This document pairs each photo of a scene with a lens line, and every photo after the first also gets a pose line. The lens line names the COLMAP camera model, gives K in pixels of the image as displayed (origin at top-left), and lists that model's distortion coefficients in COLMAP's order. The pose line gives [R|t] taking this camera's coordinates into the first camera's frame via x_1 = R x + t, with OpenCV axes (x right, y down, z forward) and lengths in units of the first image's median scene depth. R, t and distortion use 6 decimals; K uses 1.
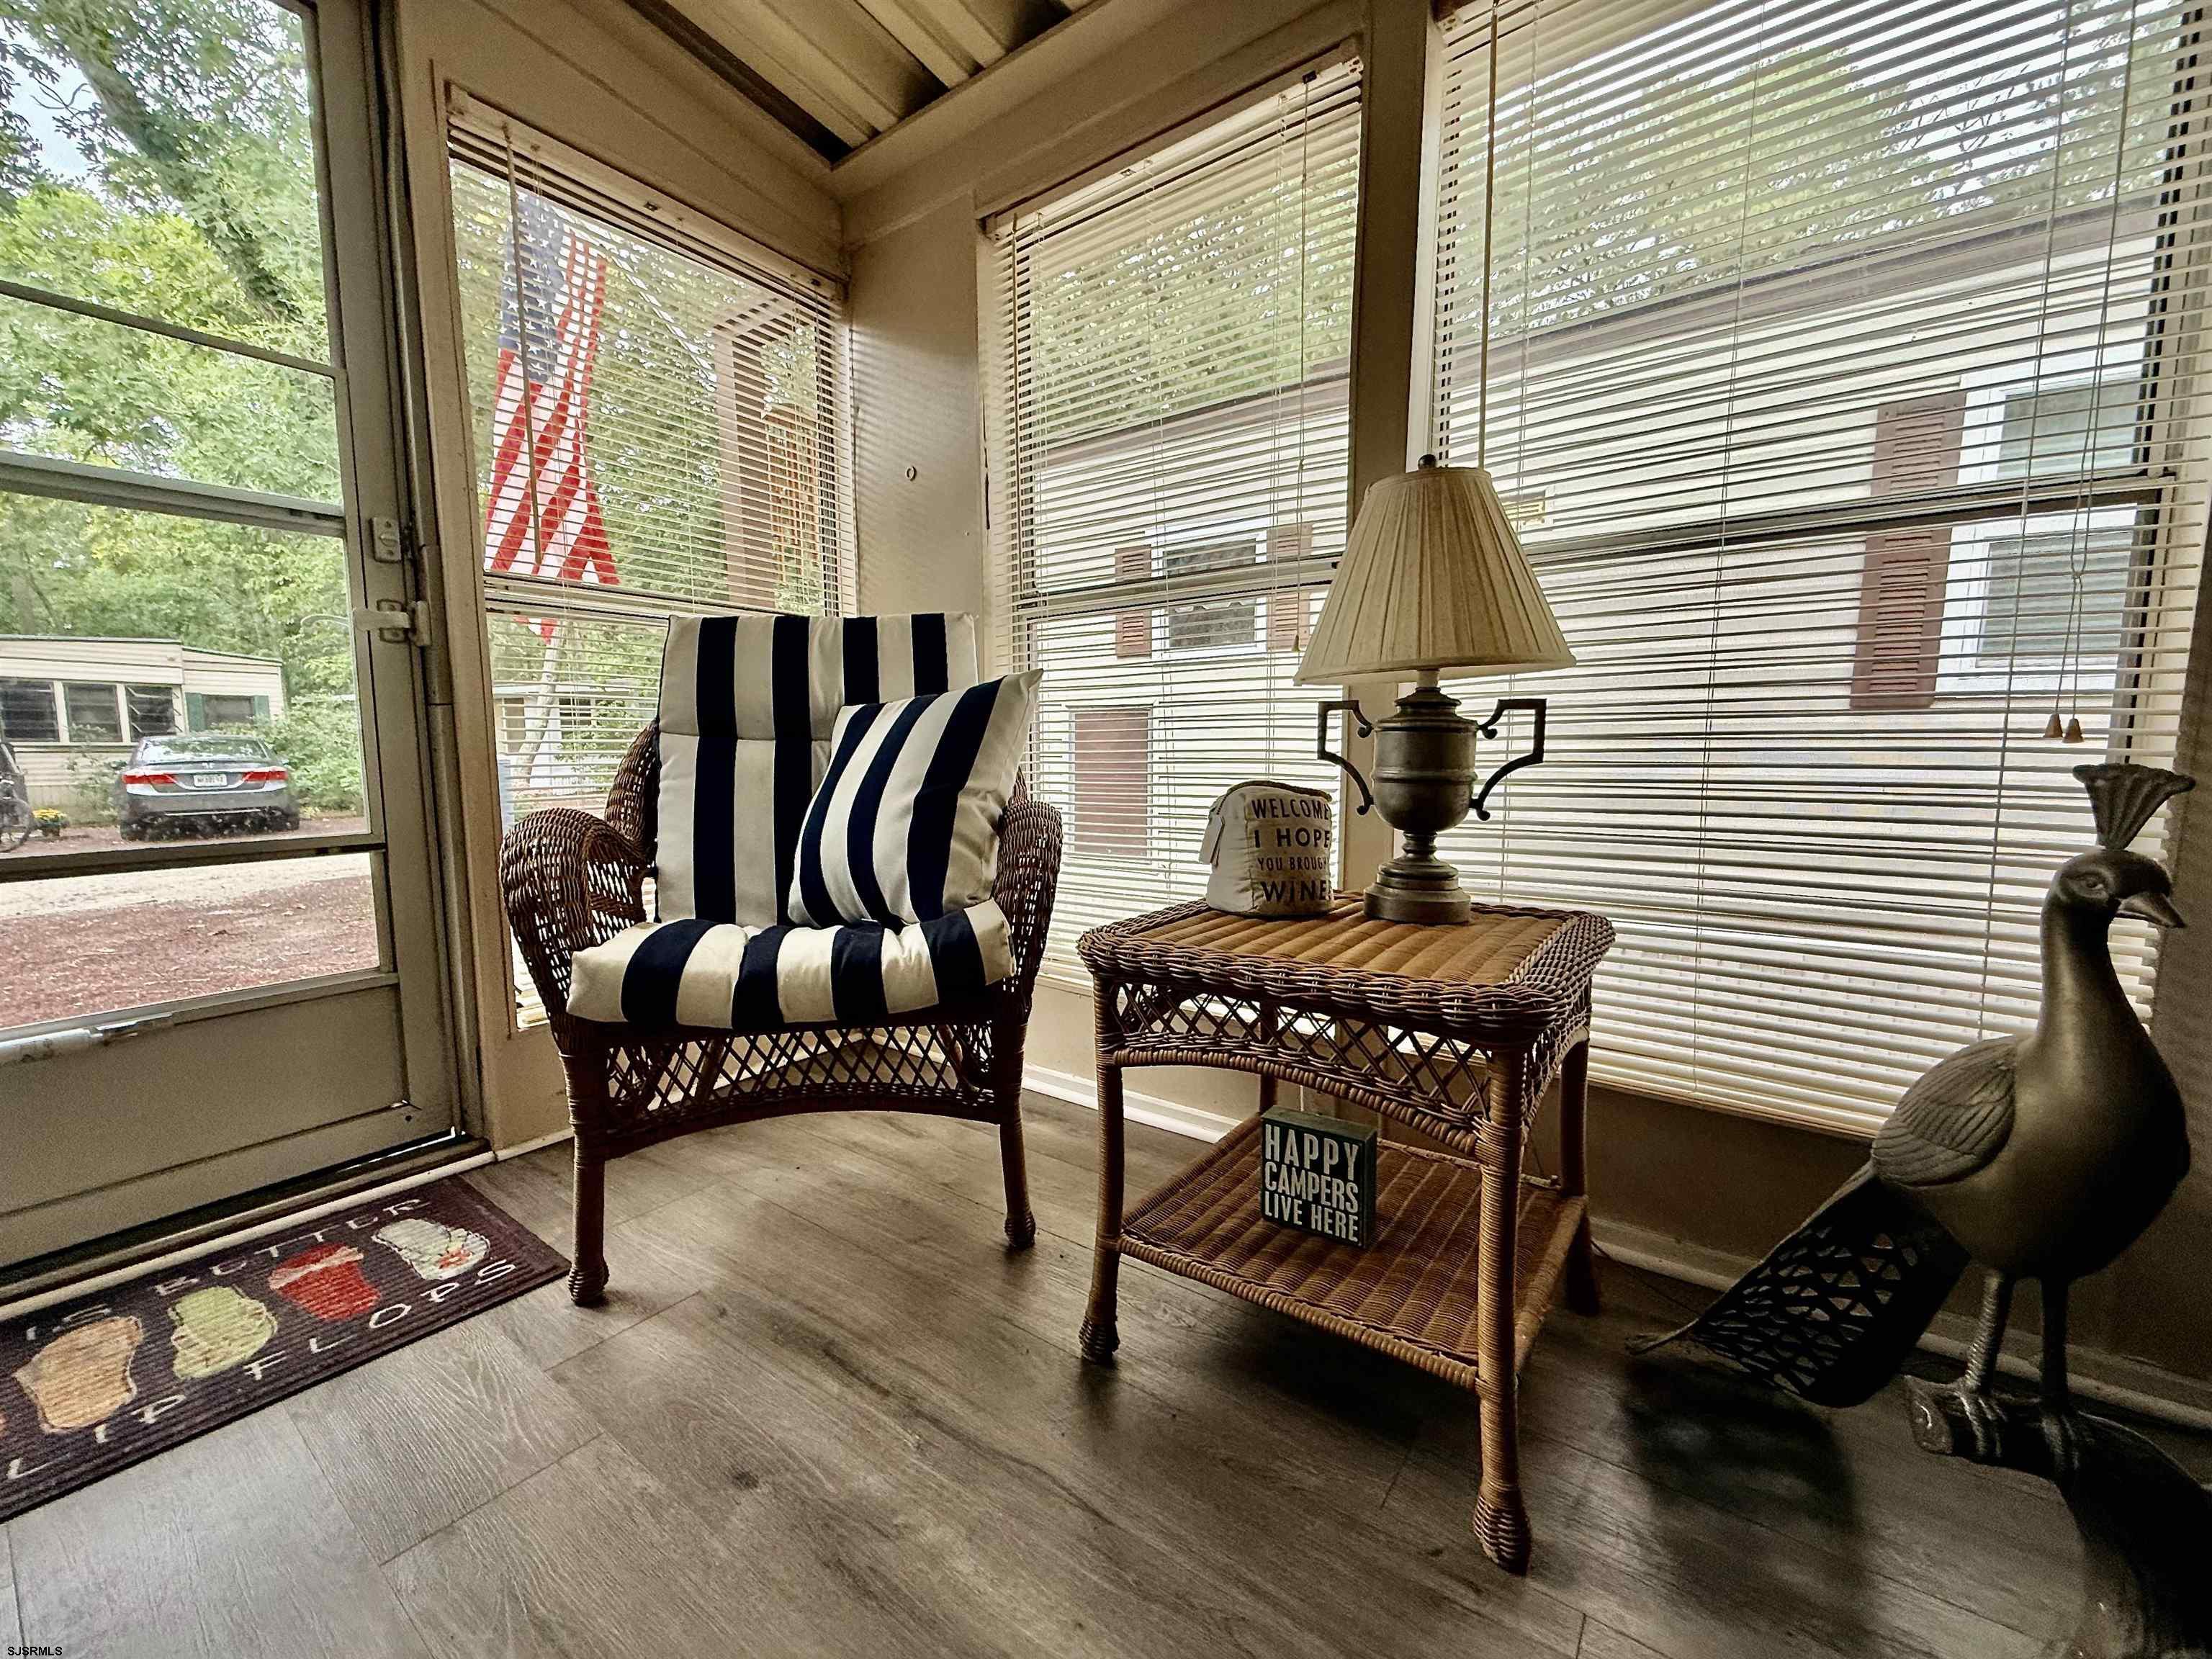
lens RADIAL K [[875.8, 0, 1103.4], [0, 875.8, 831.8], [0, 0, 1]] dist [0.000128, -0.000051]
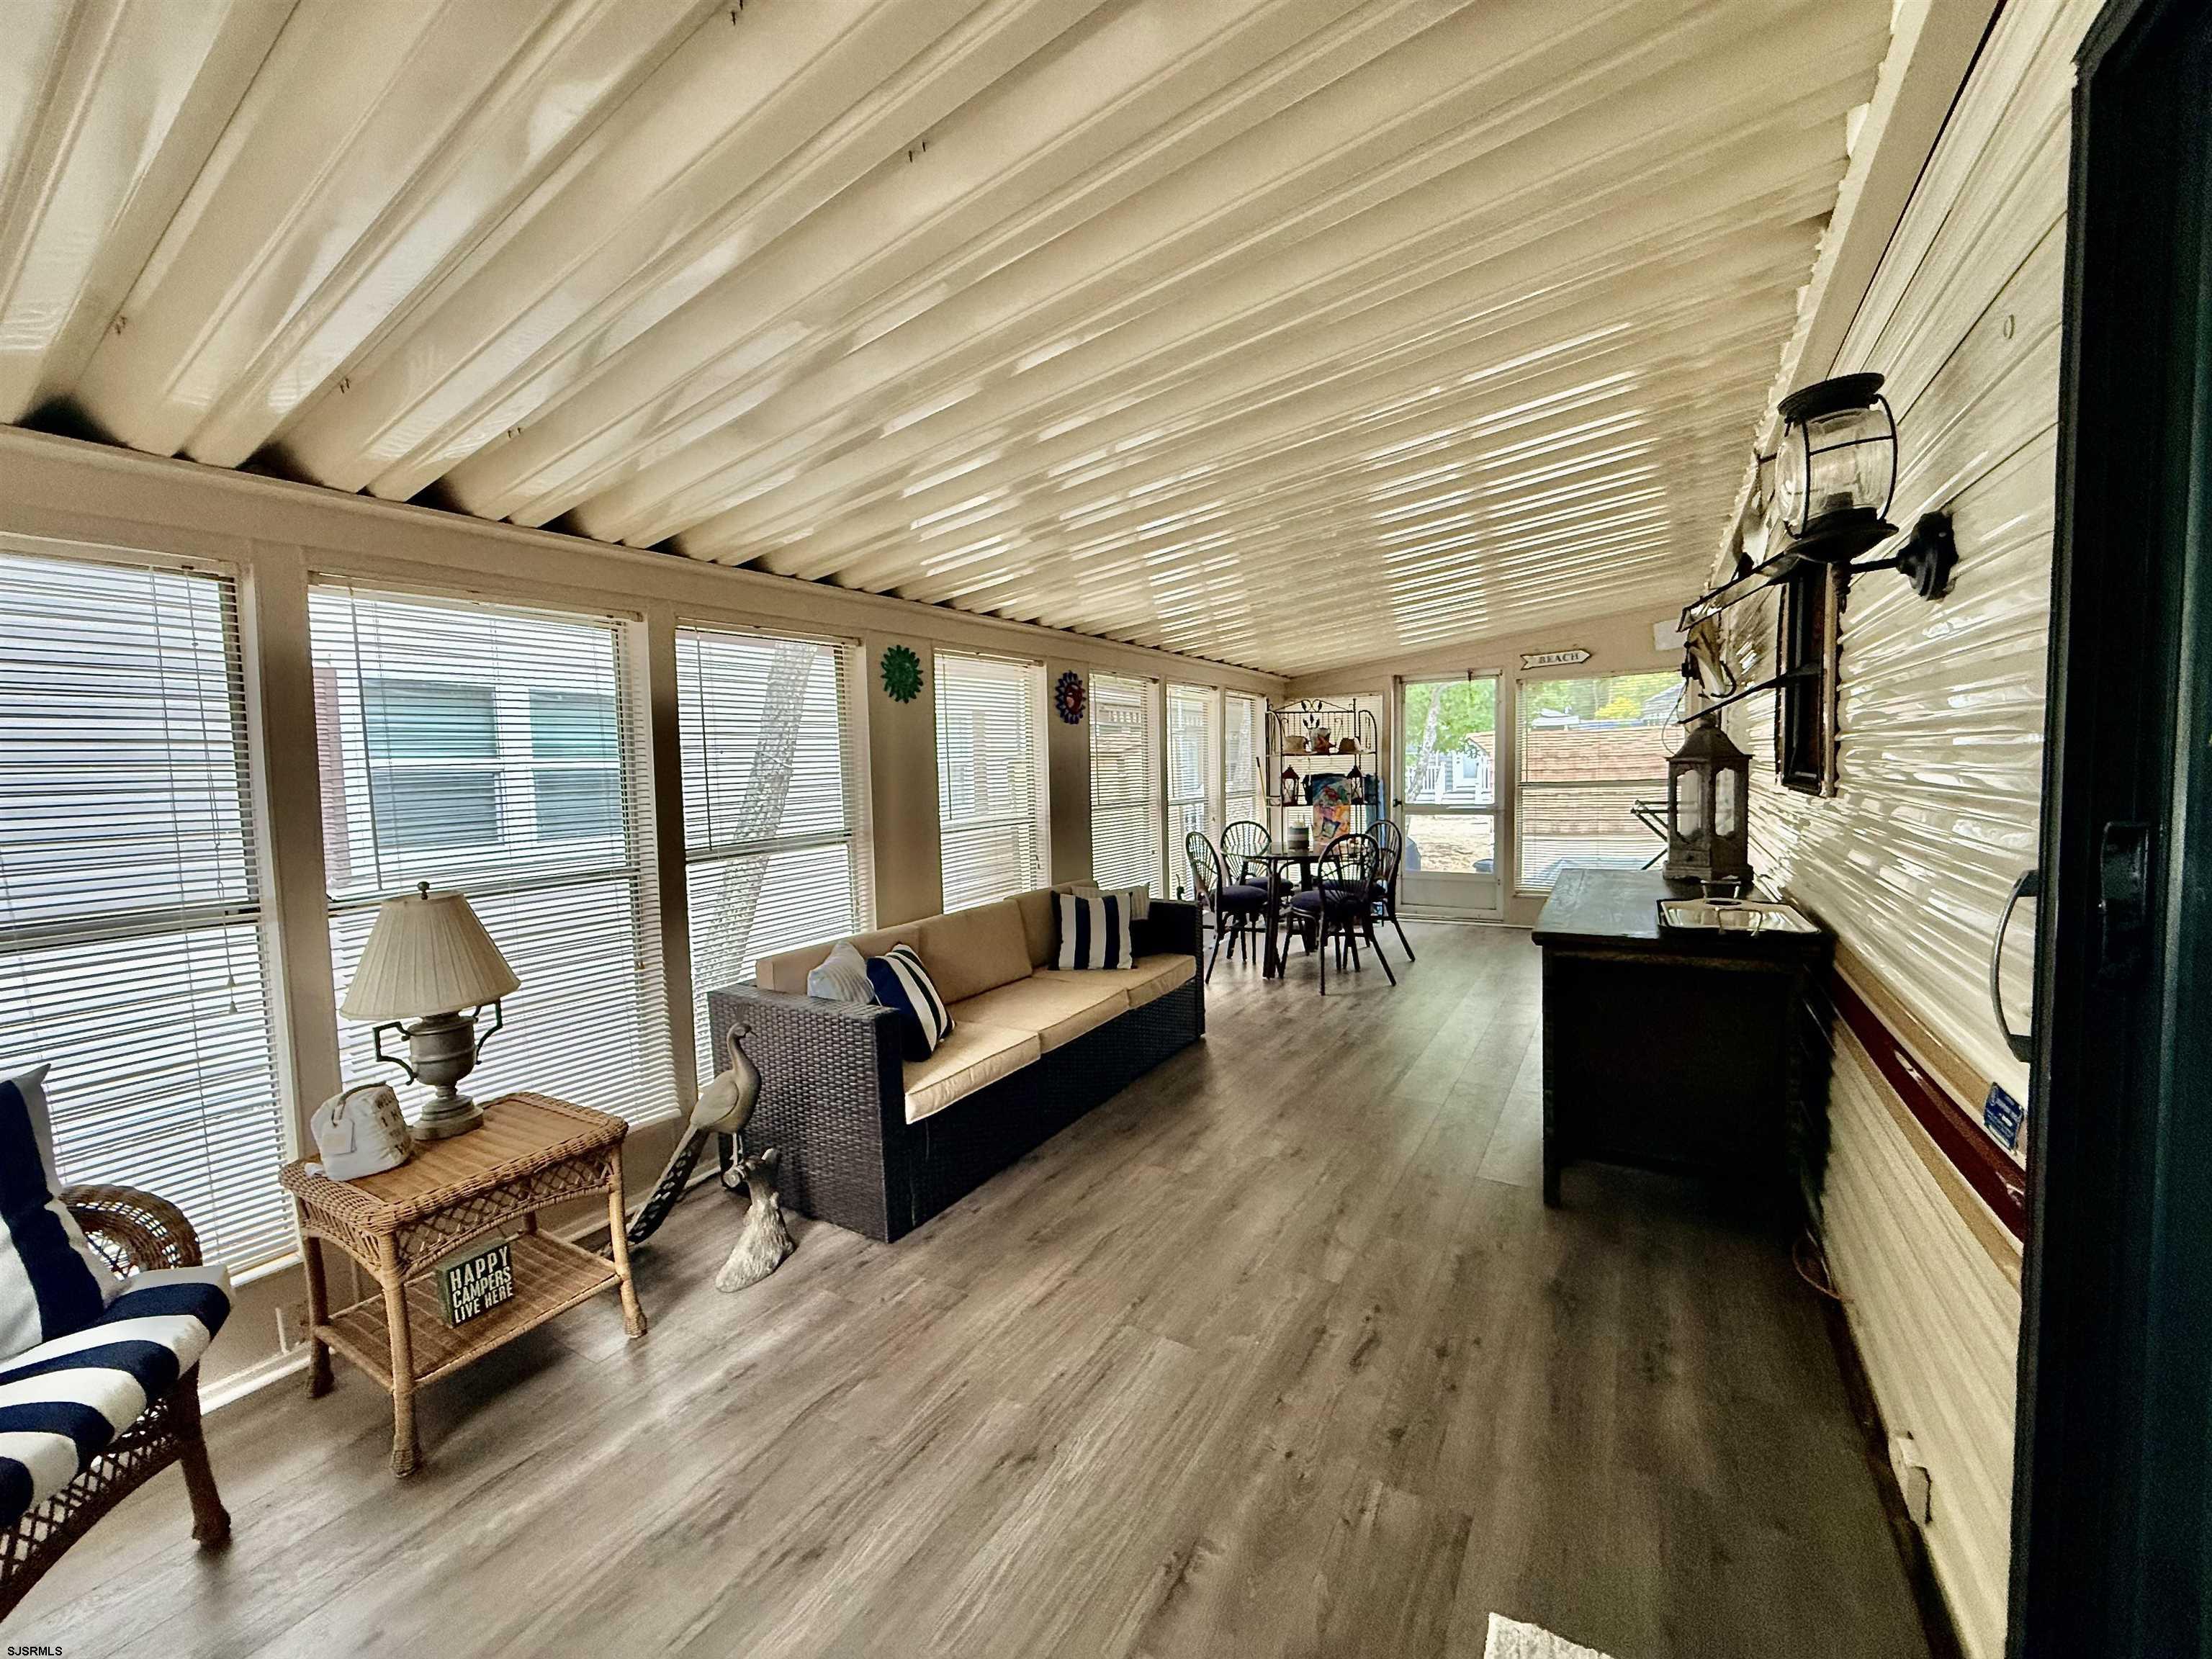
lens RADIAL K [[893.7, 0, 1108.9], [0, 893.7, 819.2], [0, 0, 1]] dist [0.001122, 0.000337]
pose [[-0.085068, -0.055096, 0.994851, -1.382246], [0.130780, 0.989214, 0.065966, -0.426491], [-0.987755, 0.135718, -0.076945, -0.243781]]
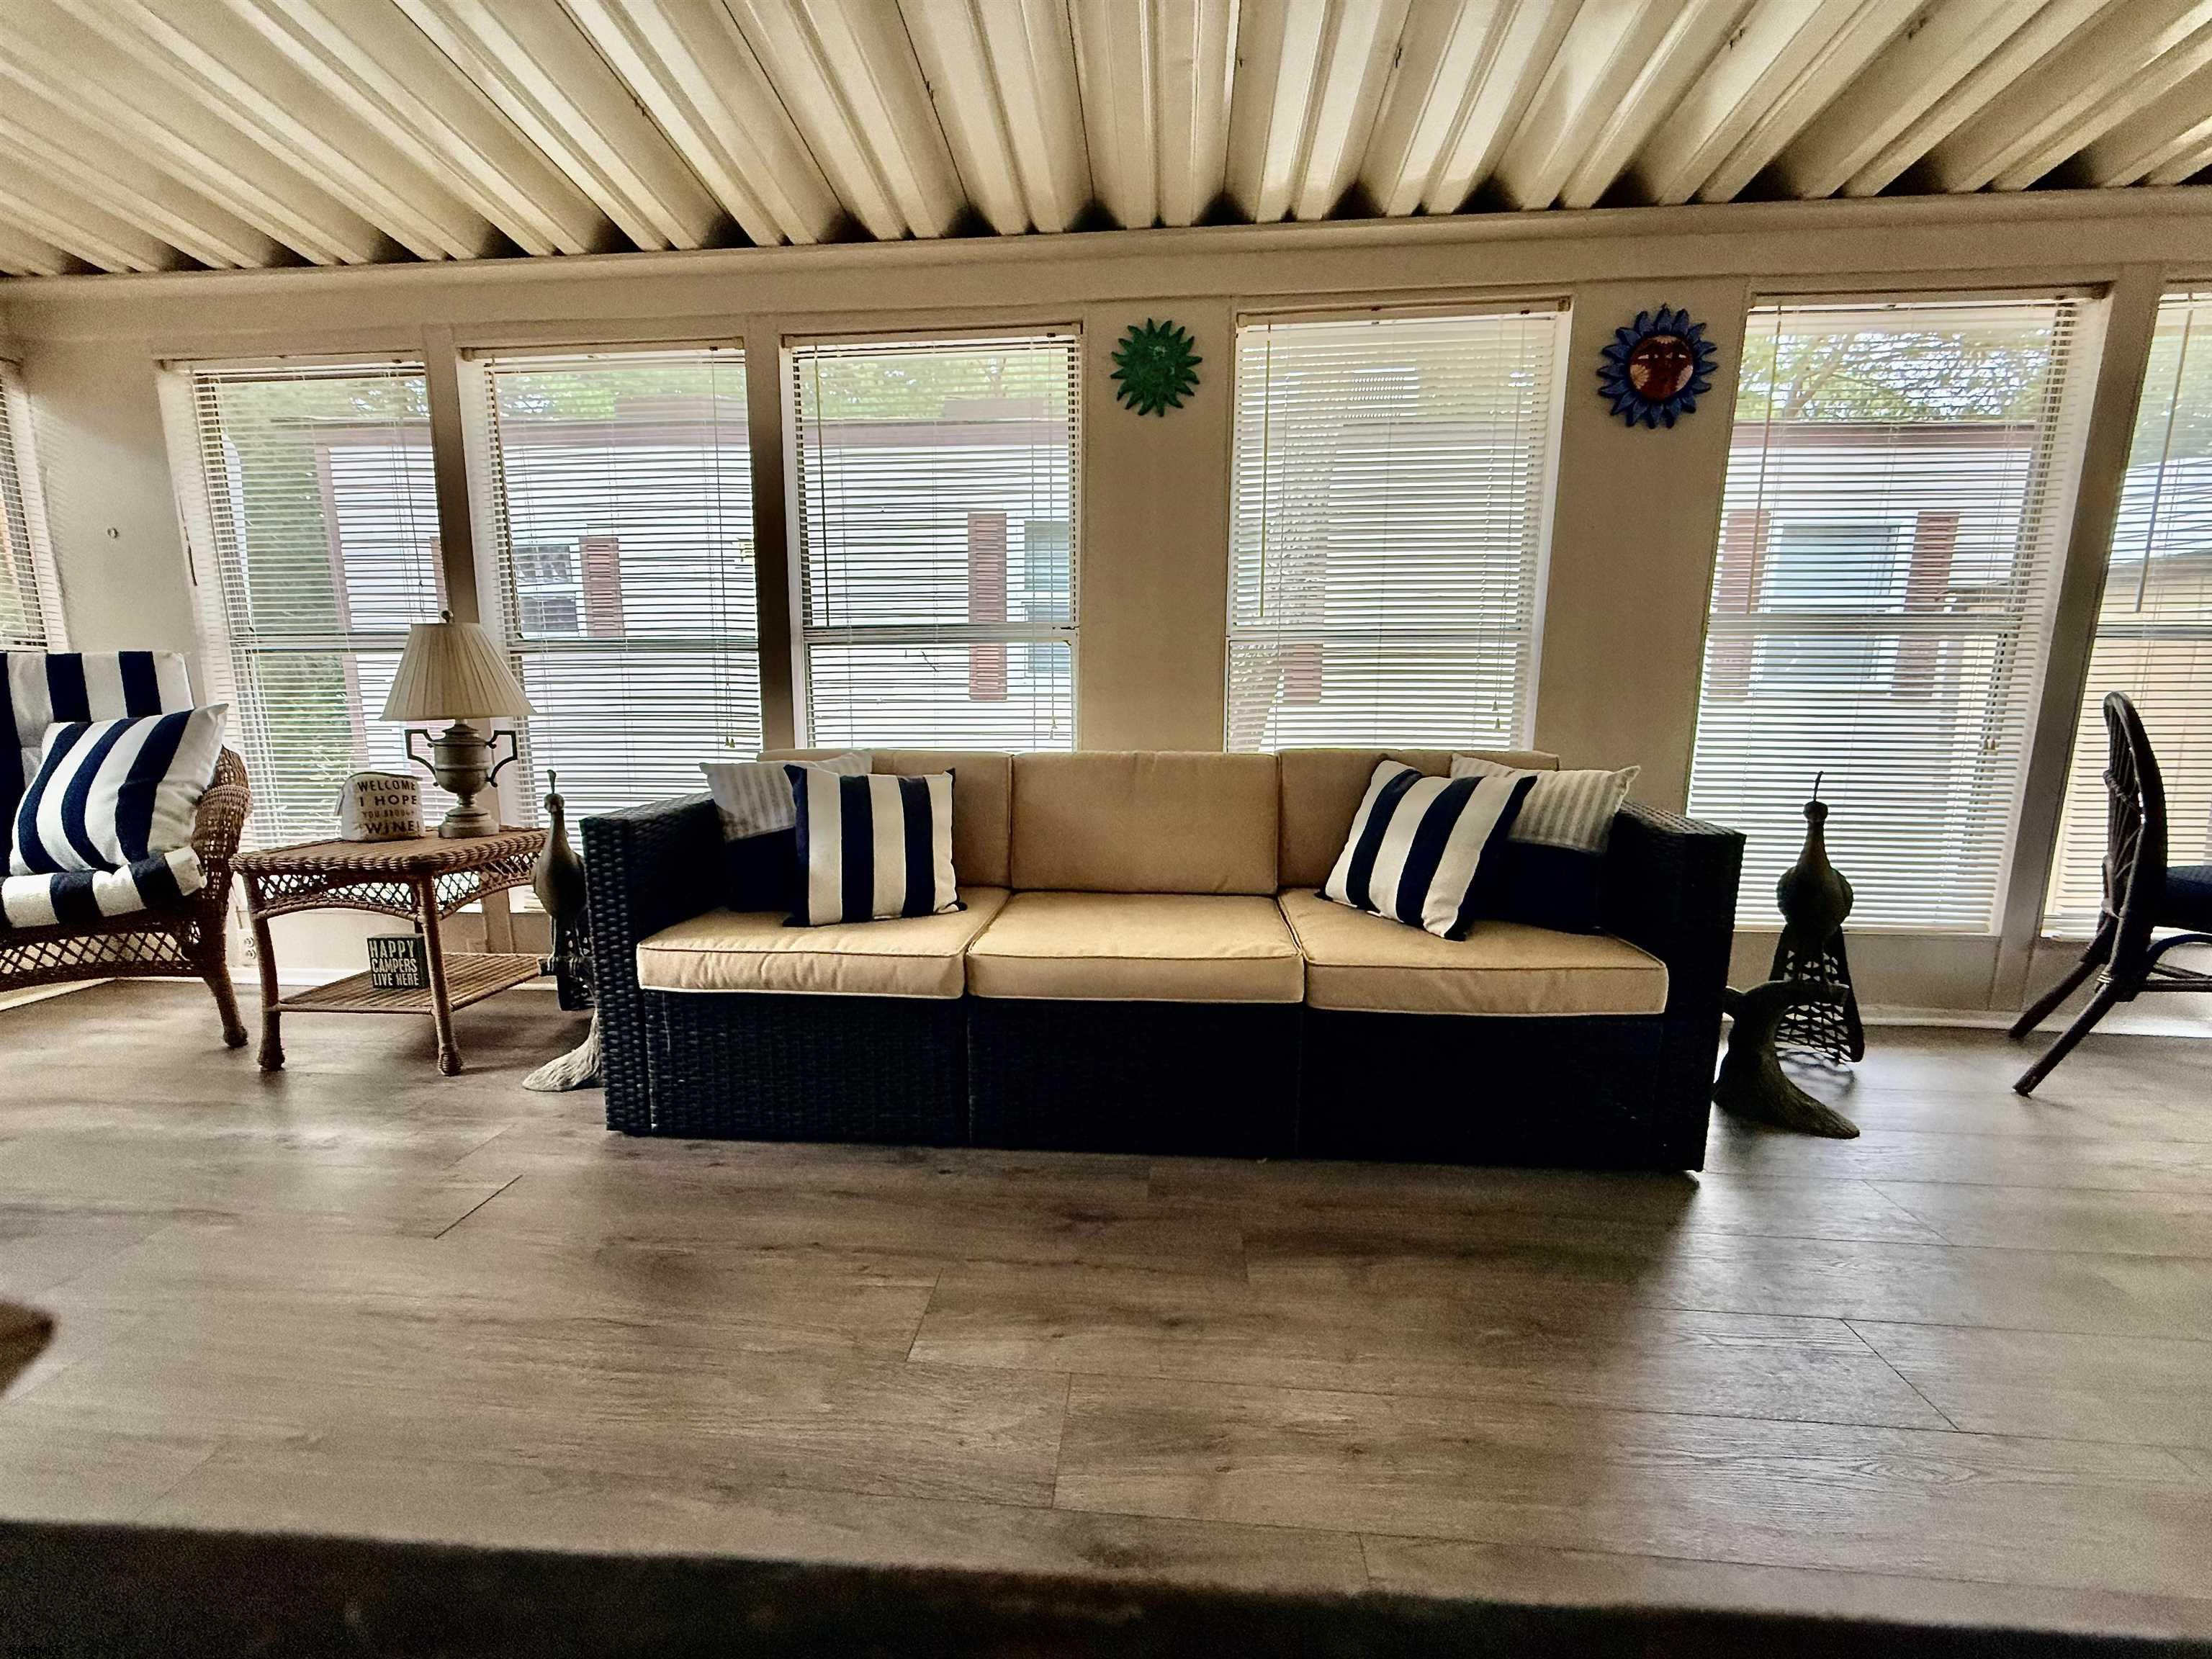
lens RADIAL K [[875.8, 0, 1103.4], [0, 875.8, 831.8], [0, 0, 1]] dist [0.000128, -0.000051]
pose [[0.854098, -0.075235, 0.514641, 0.511627], [0.047823, 0.996651, 0.066334, 0.020922], [-0.517908, -0.032044, 0.854836, -1.353689]]
